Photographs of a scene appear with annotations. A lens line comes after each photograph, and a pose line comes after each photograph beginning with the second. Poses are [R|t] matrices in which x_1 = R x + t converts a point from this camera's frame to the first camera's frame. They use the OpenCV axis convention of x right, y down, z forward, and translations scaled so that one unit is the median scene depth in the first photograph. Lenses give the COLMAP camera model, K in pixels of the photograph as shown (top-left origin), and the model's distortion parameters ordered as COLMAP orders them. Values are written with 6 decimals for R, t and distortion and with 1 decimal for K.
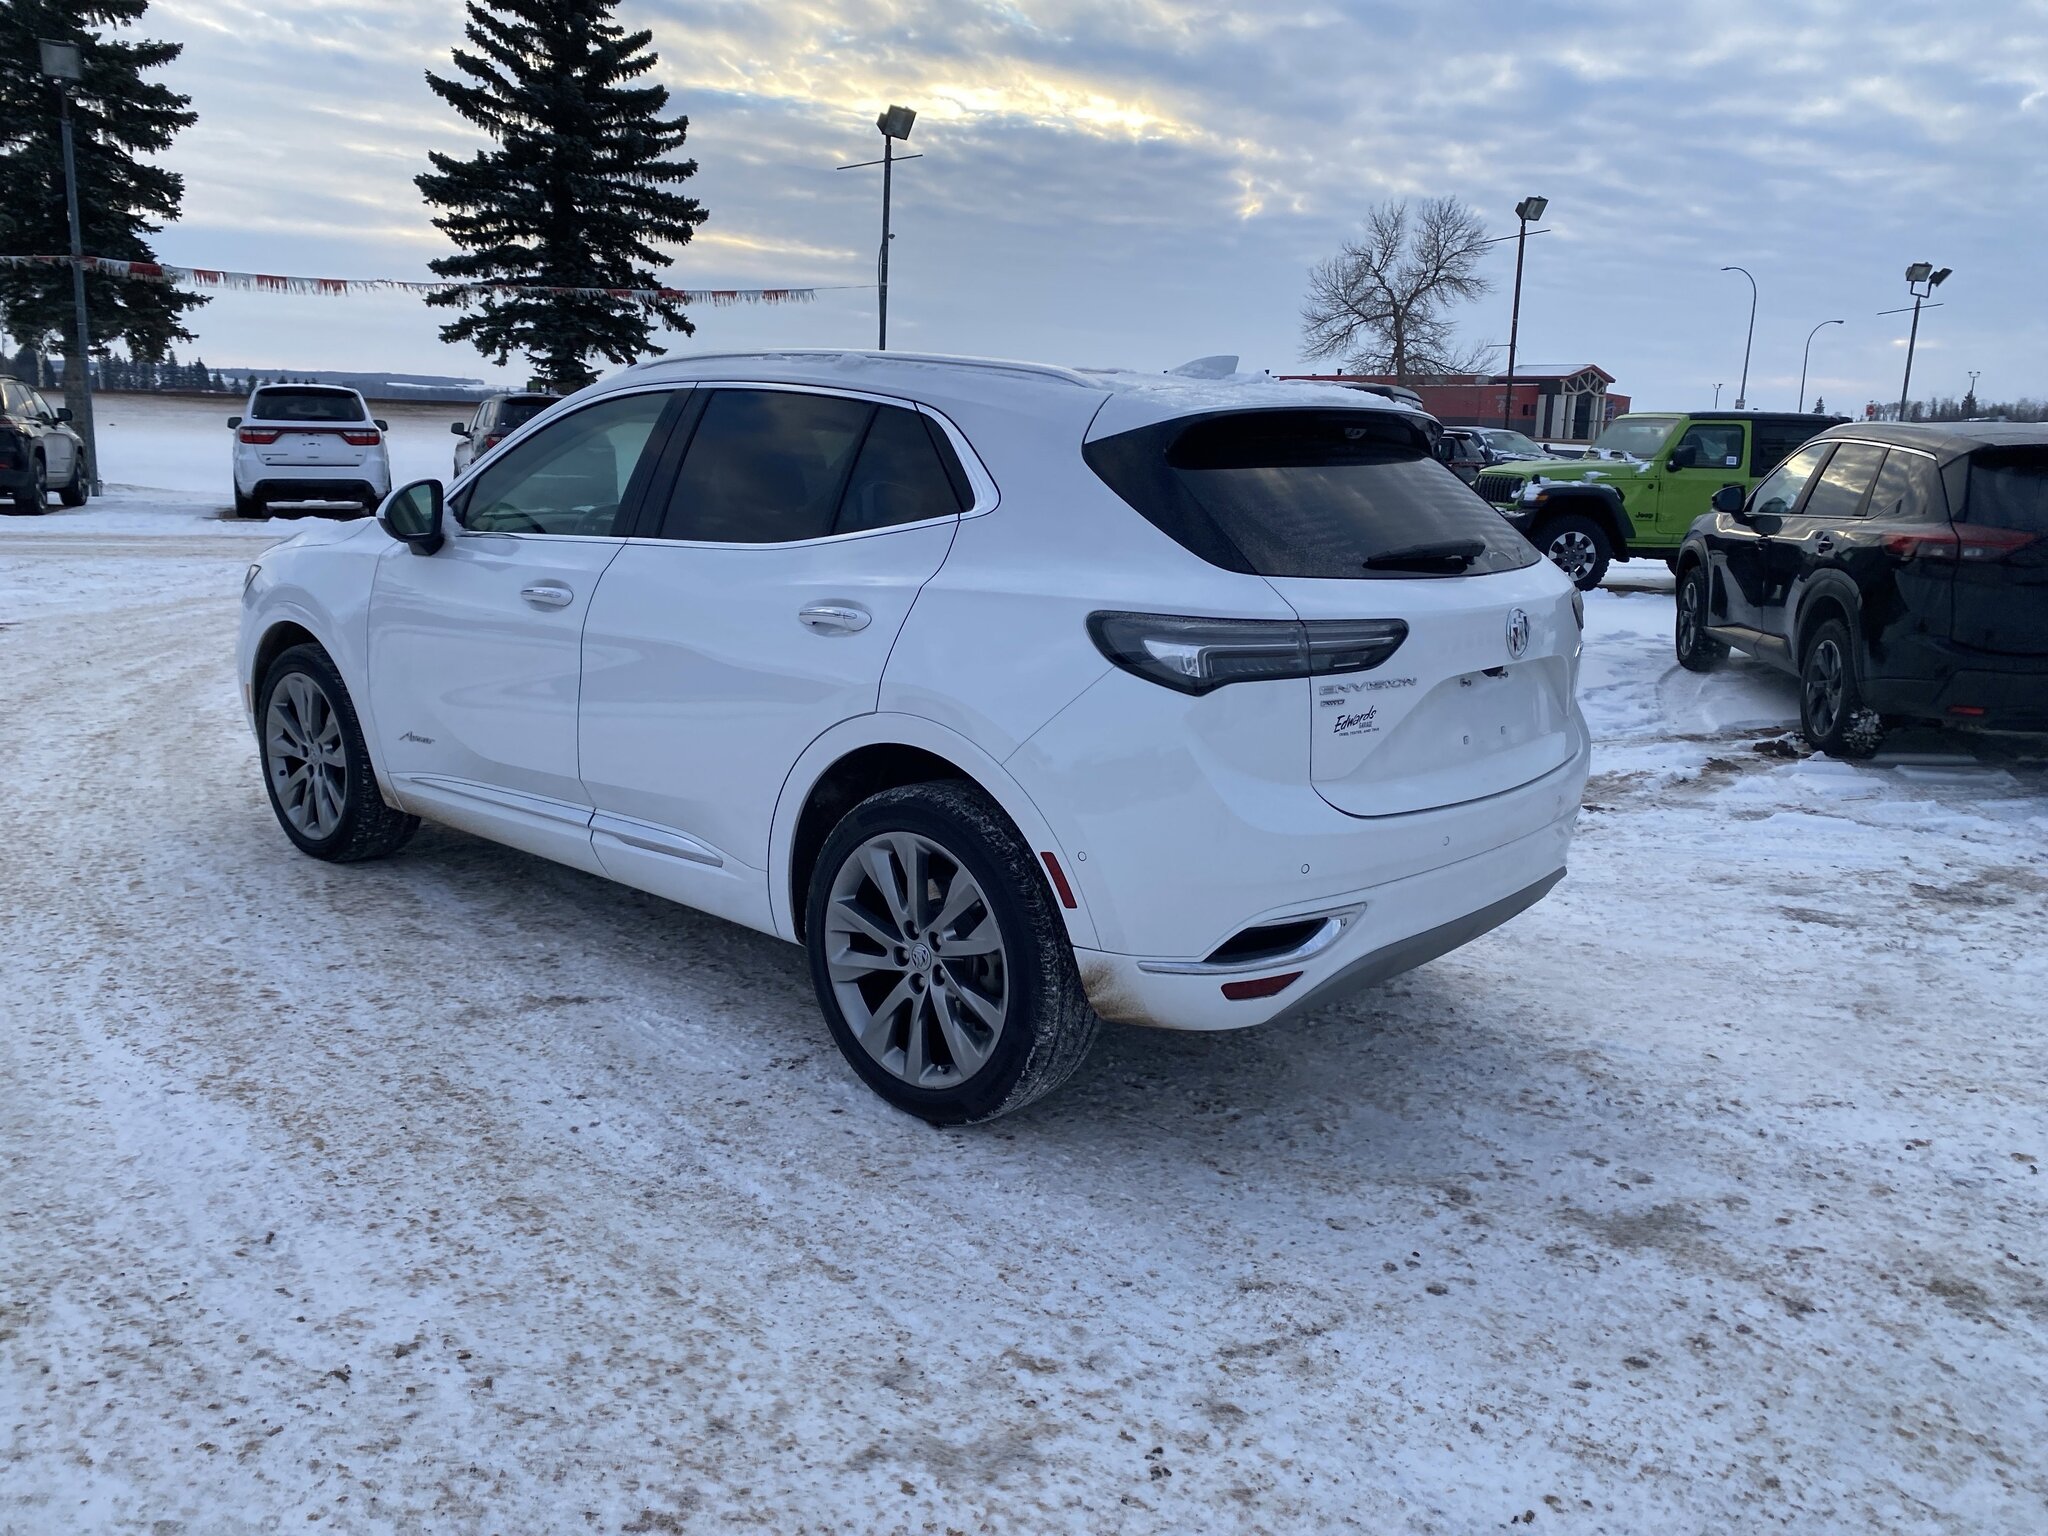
lens RADIAL K [[1504.0, 0, 1024.0], [0, 1504.0, 768.0], [0, 0, 1]] dist [0.004388, -0.002759]
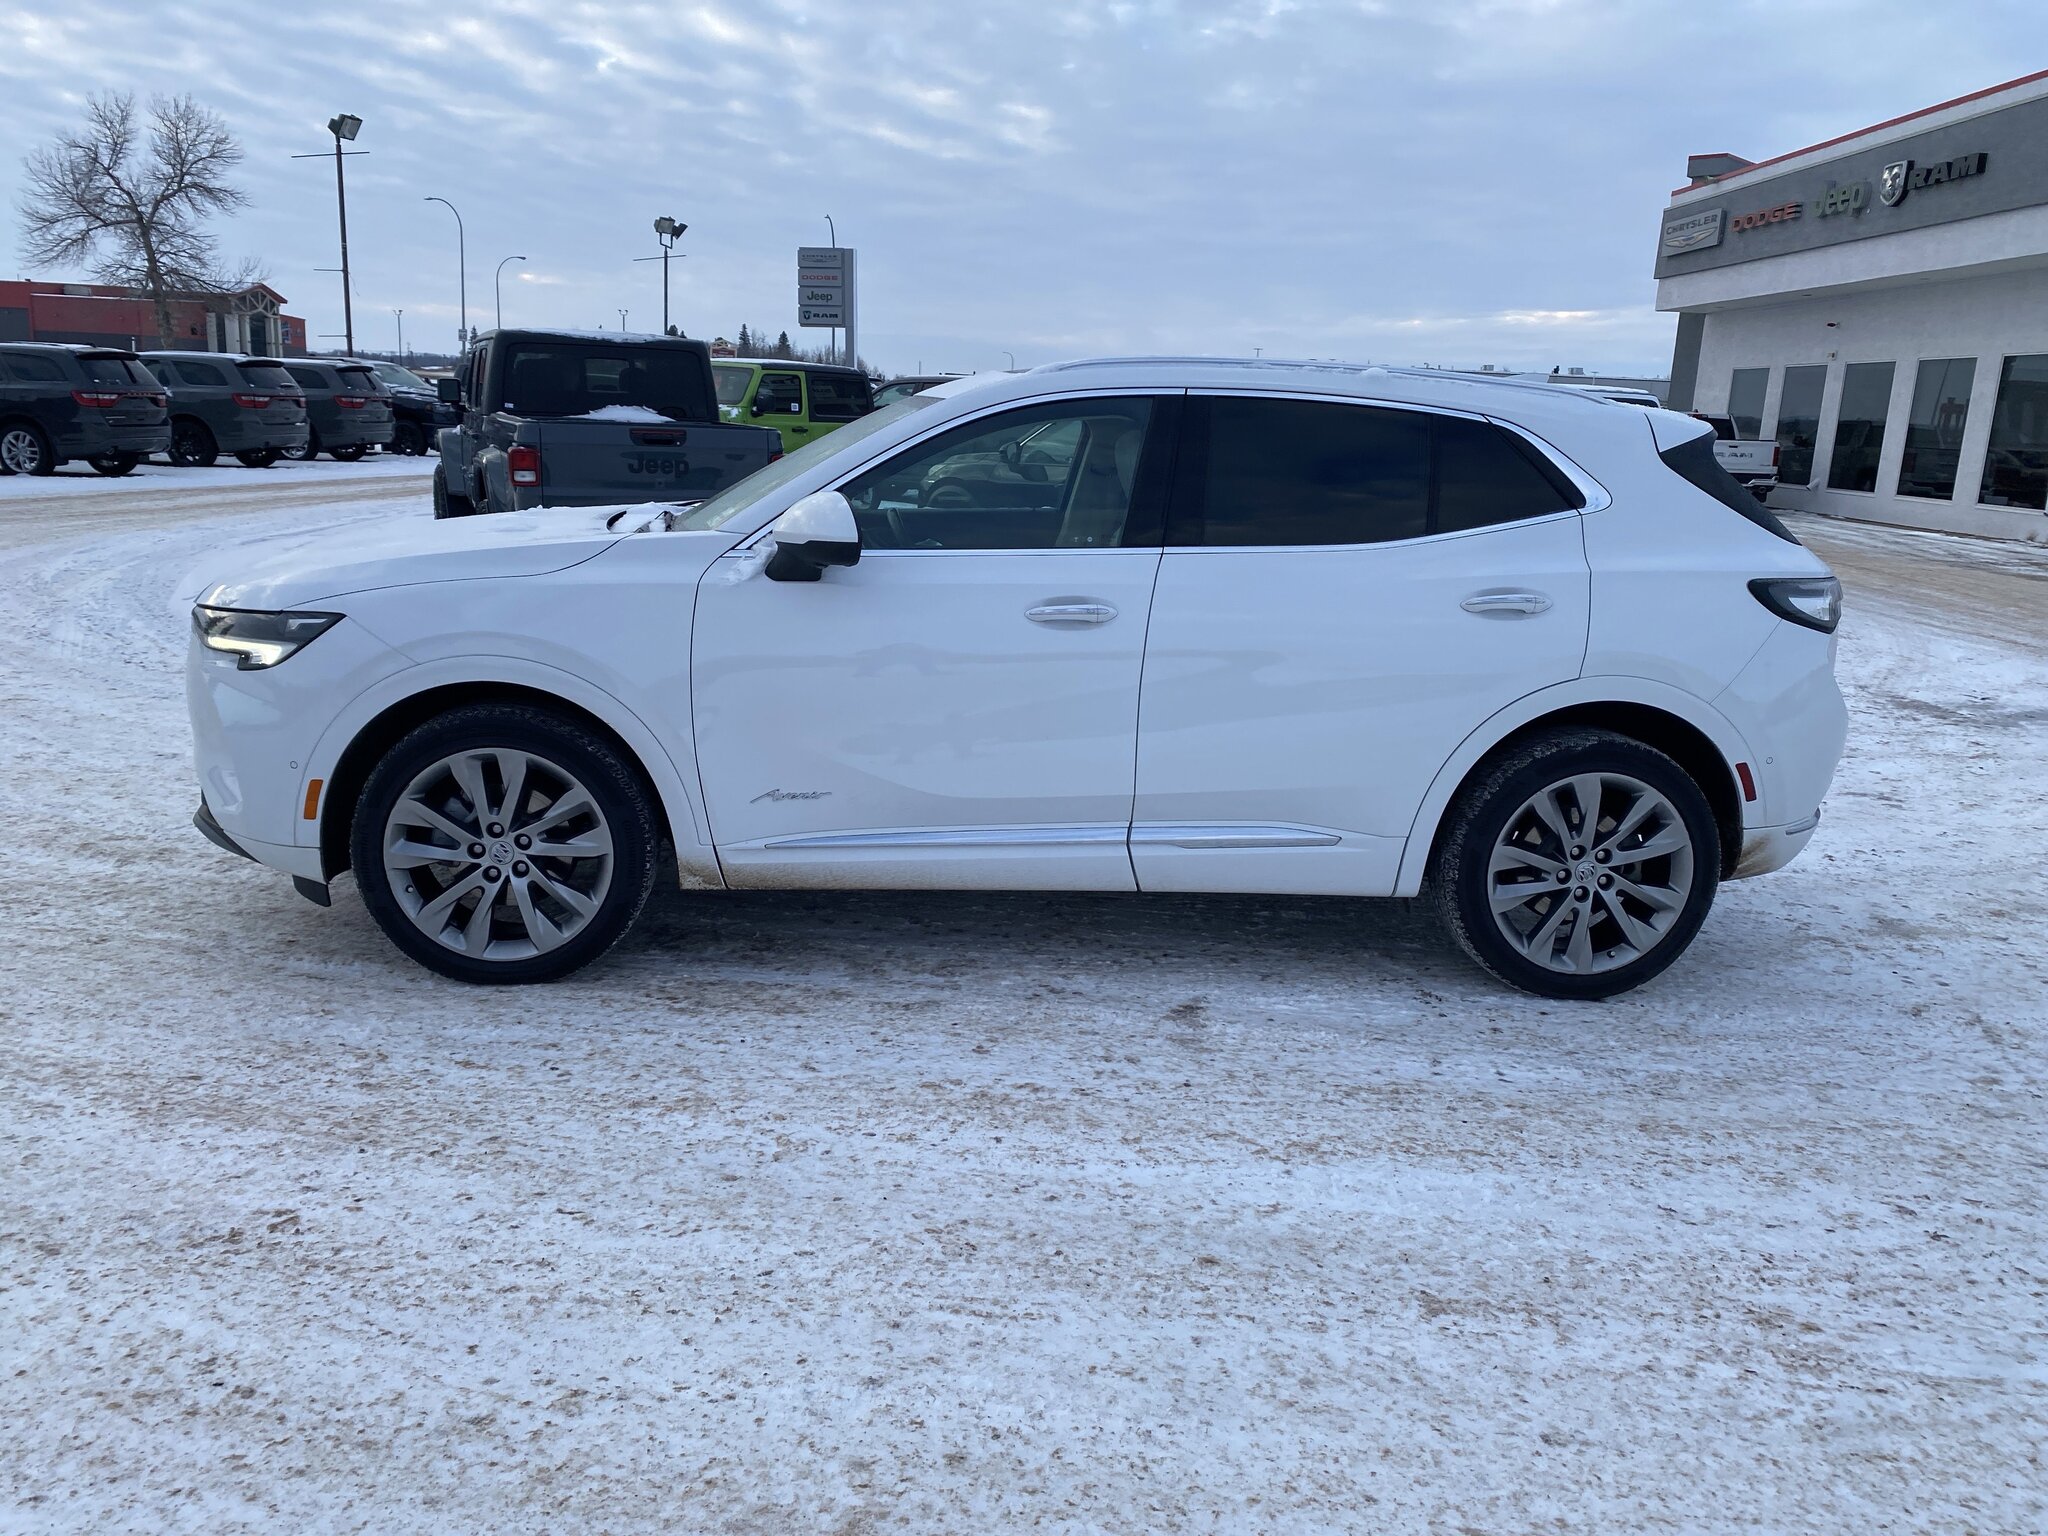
lens RADIAL K [[1486.2, 0, 986.4], [0, 1486.2, 762.0], [0, 0, 1]] dist [0.061552, -0.072797]
pose [[0.717624, -0.162109, 0.677301, -0.121650], [0.132264, 0.986556, 0.095990, -0.014334], [-0.683756, 0.020698, 0.729418, 0.041598]]
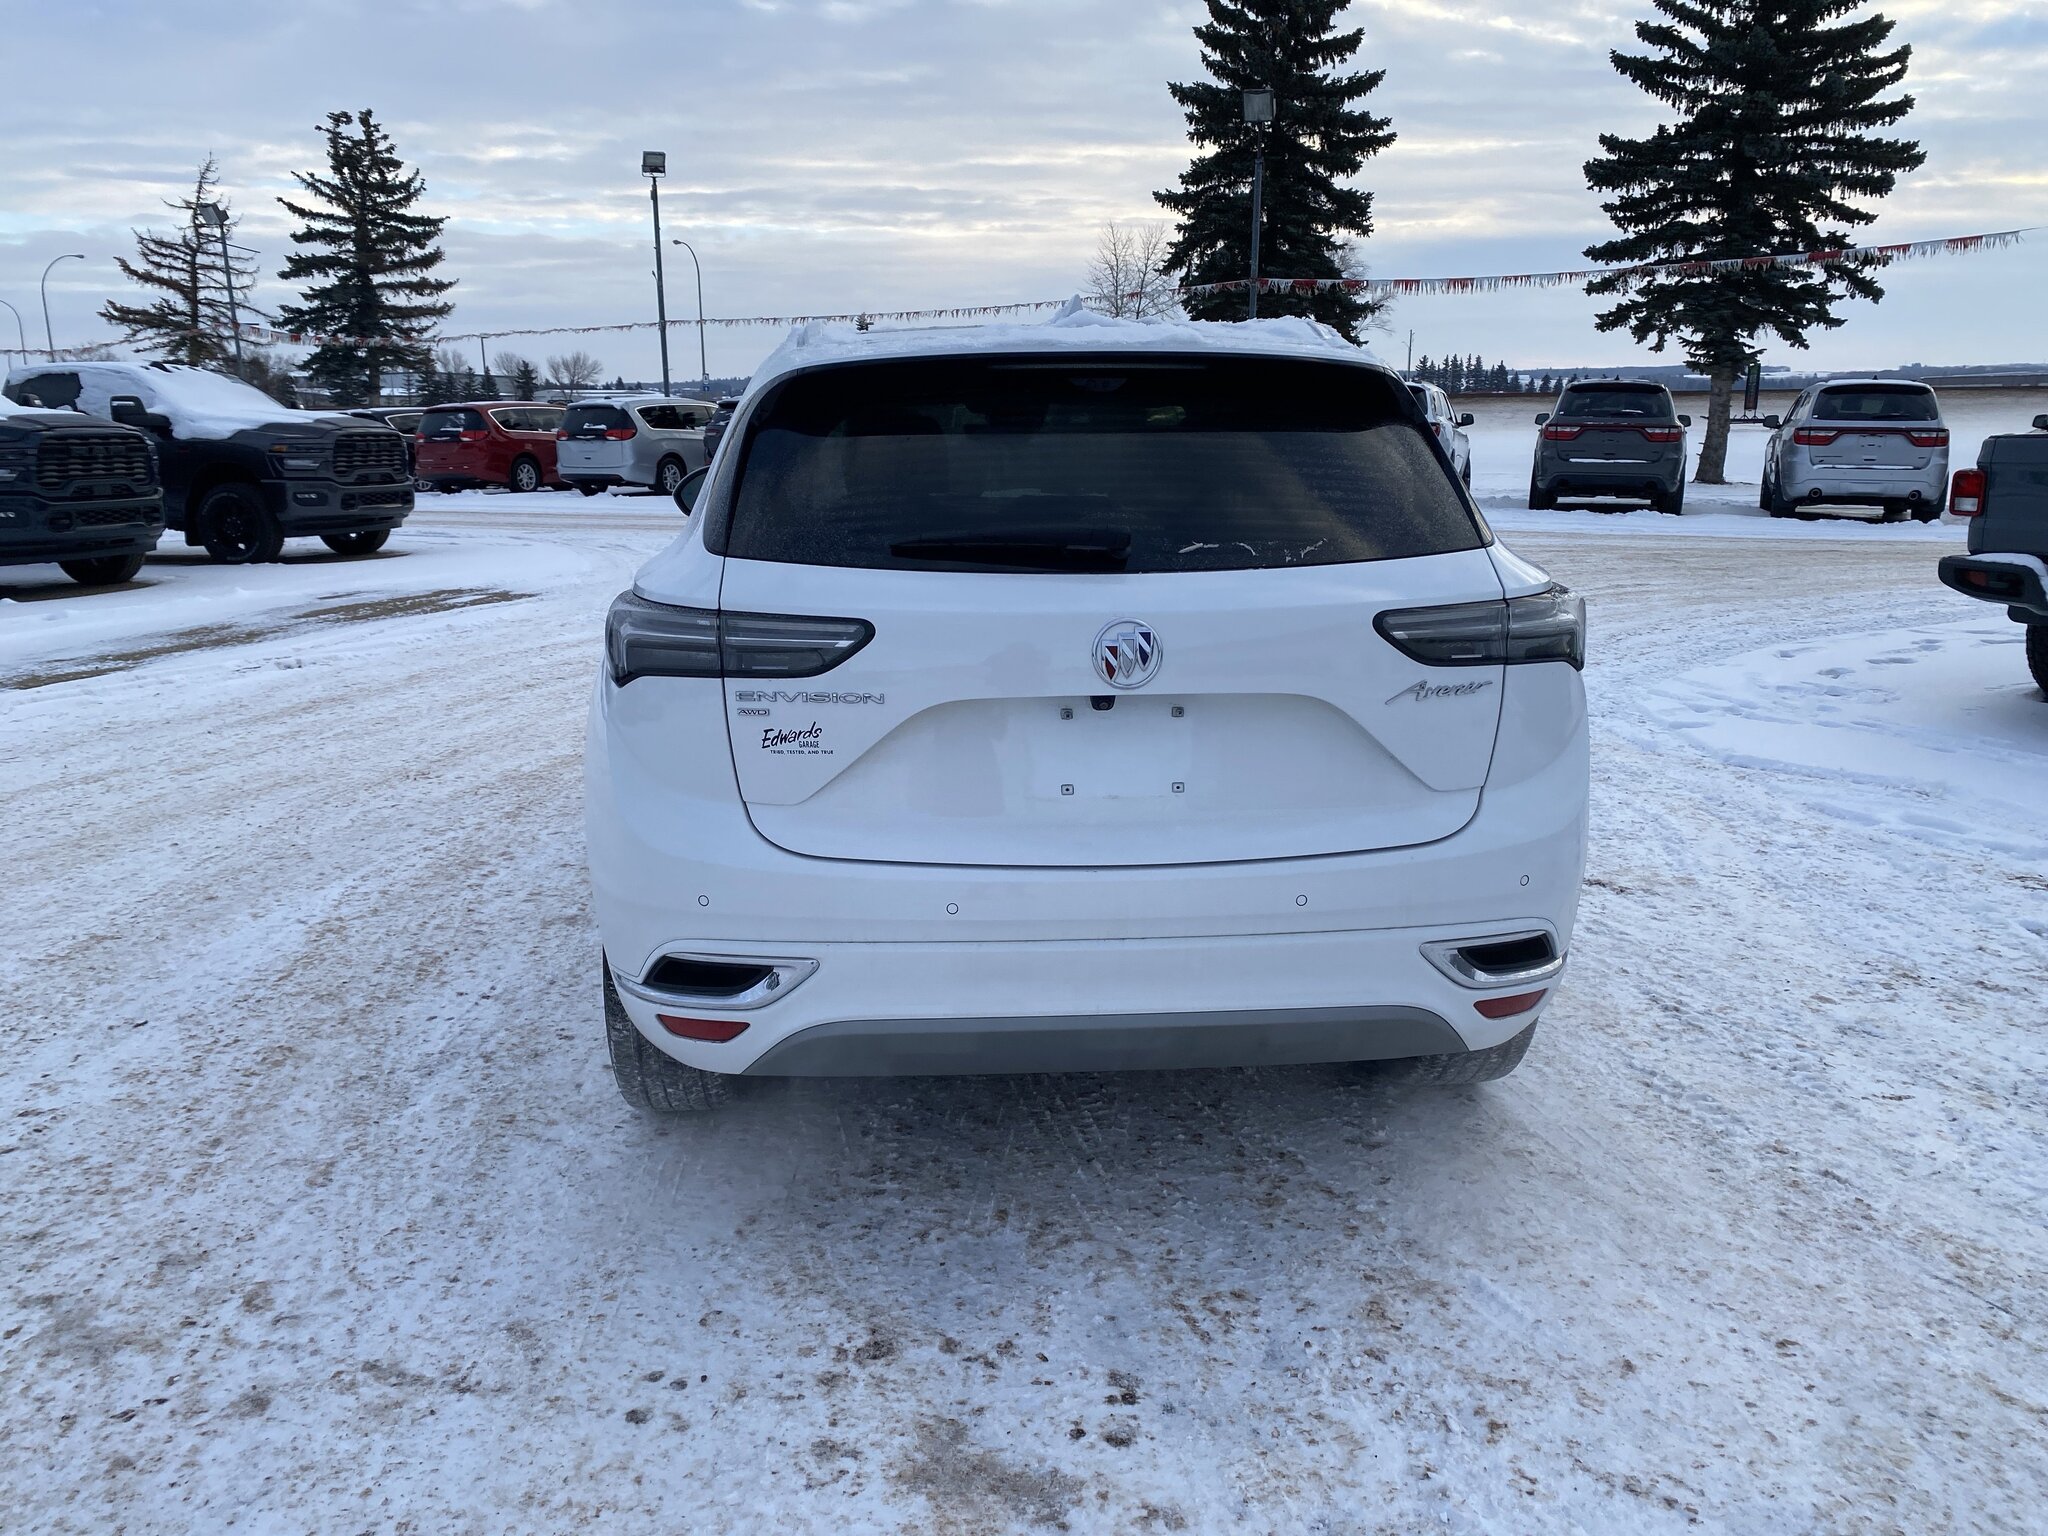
lens RADIAL K [[1526.6, 0, 1027.6], [0, 1526.6, 794.7], [0, 0, 1]] dist [0.012592, -0.009609]
pose [[0.727655, 0.132637, -0.672997, 0.076784], [-0.120748, 0.990574, 0.064672, -0.006106], [0.675231, 0.034204, 0.736812, 0.040747]]
